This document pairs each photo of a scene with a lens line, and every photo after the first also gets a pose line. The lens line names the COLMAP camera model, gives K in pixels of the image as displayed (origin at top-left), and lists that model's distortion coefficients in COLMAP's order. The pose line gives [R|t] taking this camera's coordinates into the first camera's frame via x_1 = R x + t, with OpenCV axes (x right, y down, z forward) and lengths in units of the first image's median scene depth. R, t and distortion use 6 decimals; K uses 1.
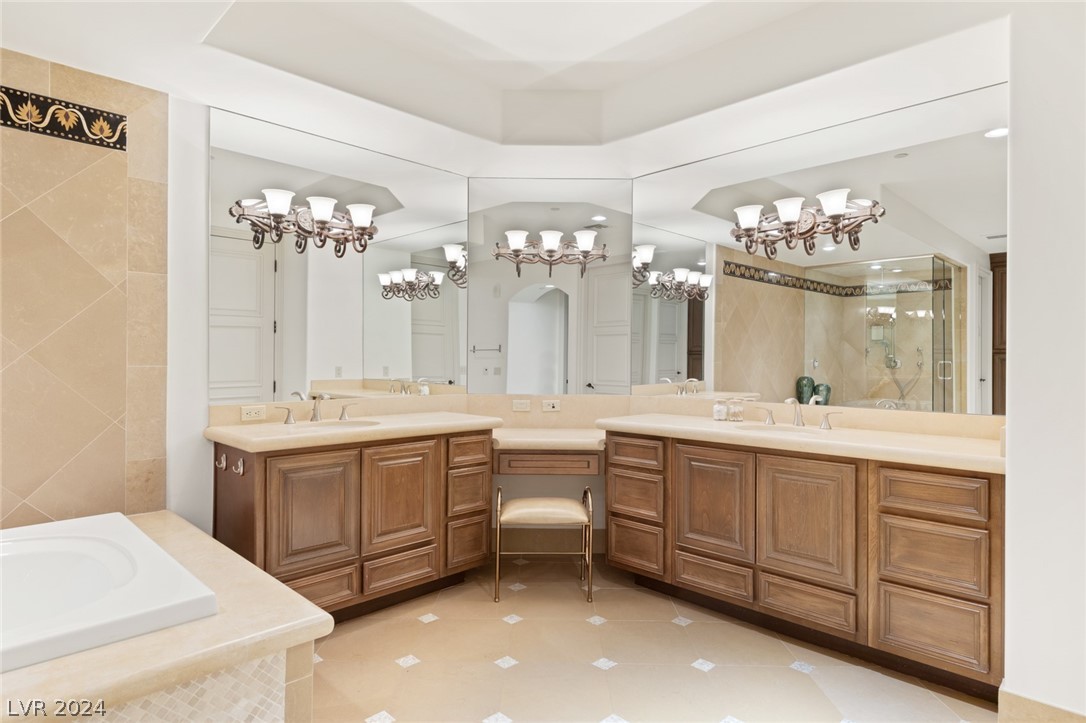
lens RADIAL K [[601.1, 0, 538.3], [0, 601.1, 362.4], [0, 0, 1]] dist [-0.001246, 0.000759]
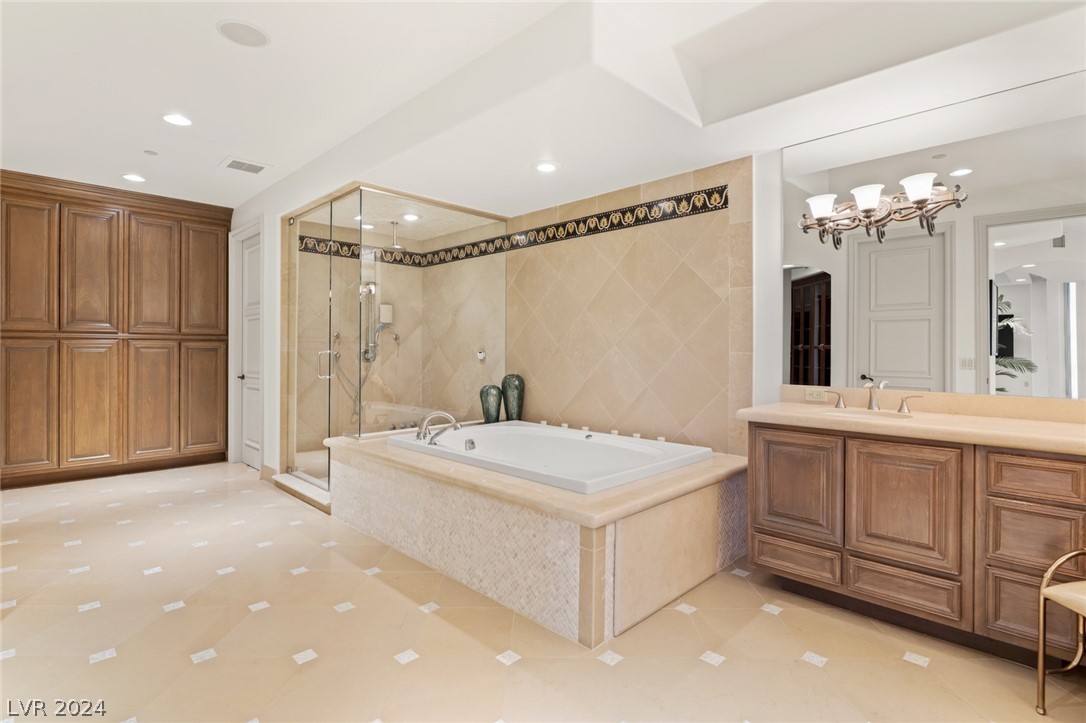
lens RADIAL K [[528.8, 0, 544.9], [0, 528.8, 346.7], [0, 0, 1]] dist [-0.003039, -0.000468]
pose [[0.007725, -0.007570, -0.999942, 0.599022], [-0.005261, 0.999957, -0.007611, 0.003290], [0.999956, 0.005319, 0.007684, 0.527451]]
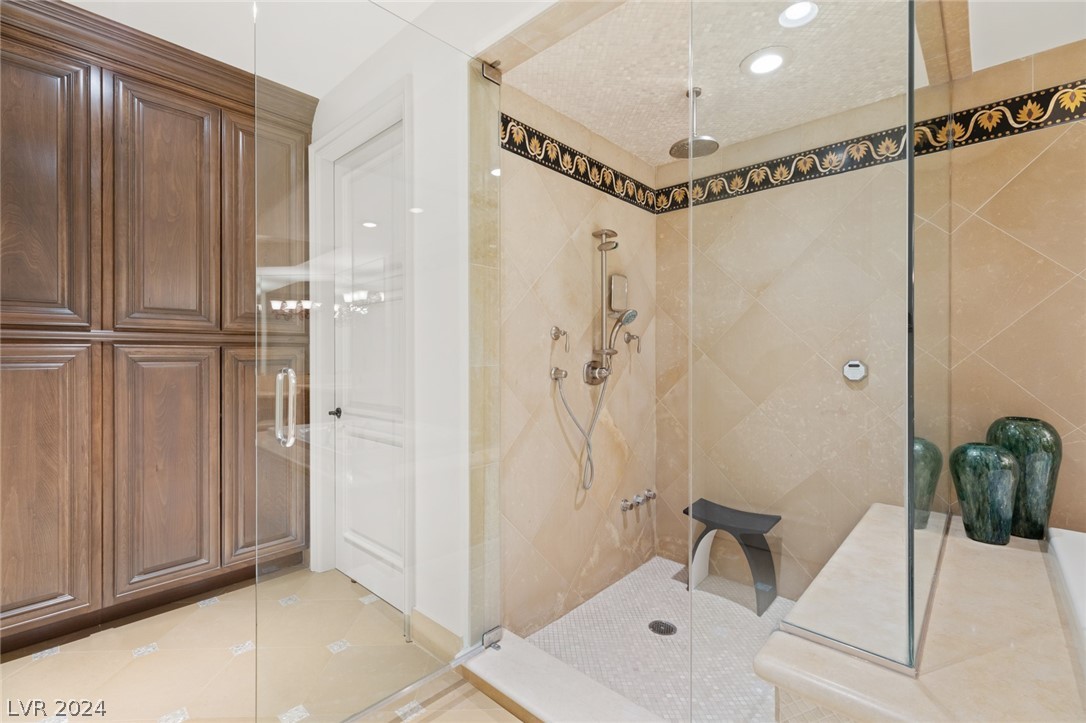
lens RADIAL K [[485.4, 0, 541.8], [0, 485.4, 353.5], [0, 0, 1]] dist [0.007699, -0.001833]
pose [[0.044536, -0.006123, -0.998989, -0.487551], [0.000328, 0.999981, -0.006114, -0.006523], [0.999008, -0.000056, 0.044538, -0.295204]]
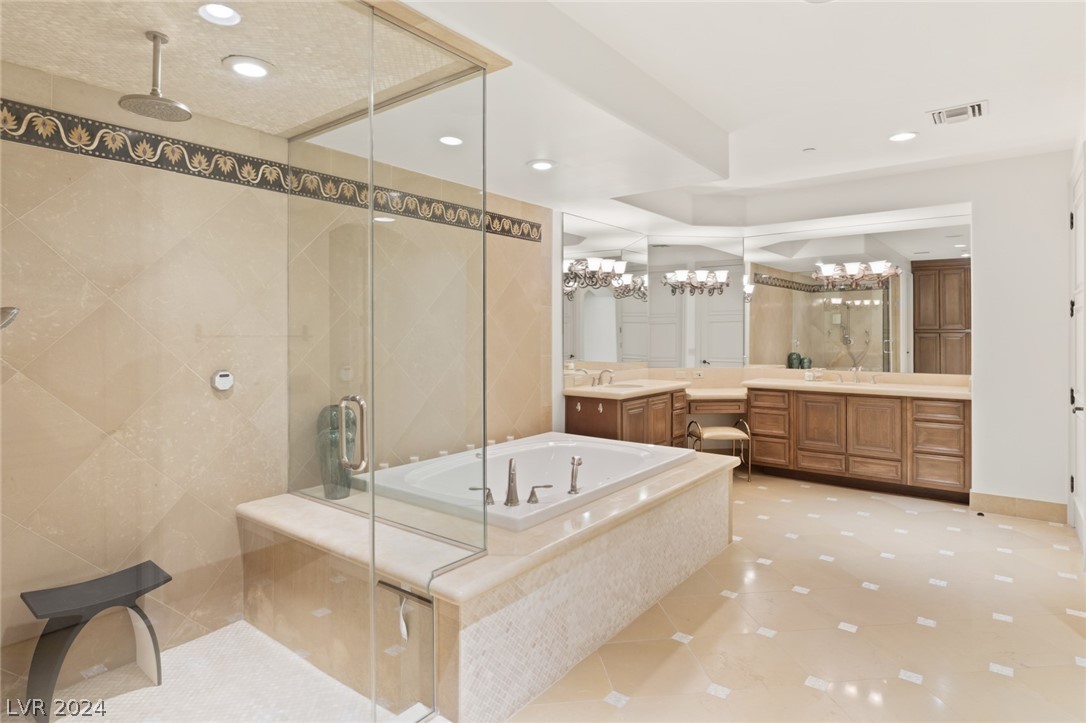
lens RADIAL K [[587.6, 0, 537.5], [0, 587.6, 337.1], [0, 0, 1]] dist [-0.004460, -0.000057]
pose [[0.993018, -0.008207, 0.117675, -0.898928], [0.007907, 0.999964, 0.003014, -0.058425], [-0.117695, -0.002063, 0.993048, -0.818503]]
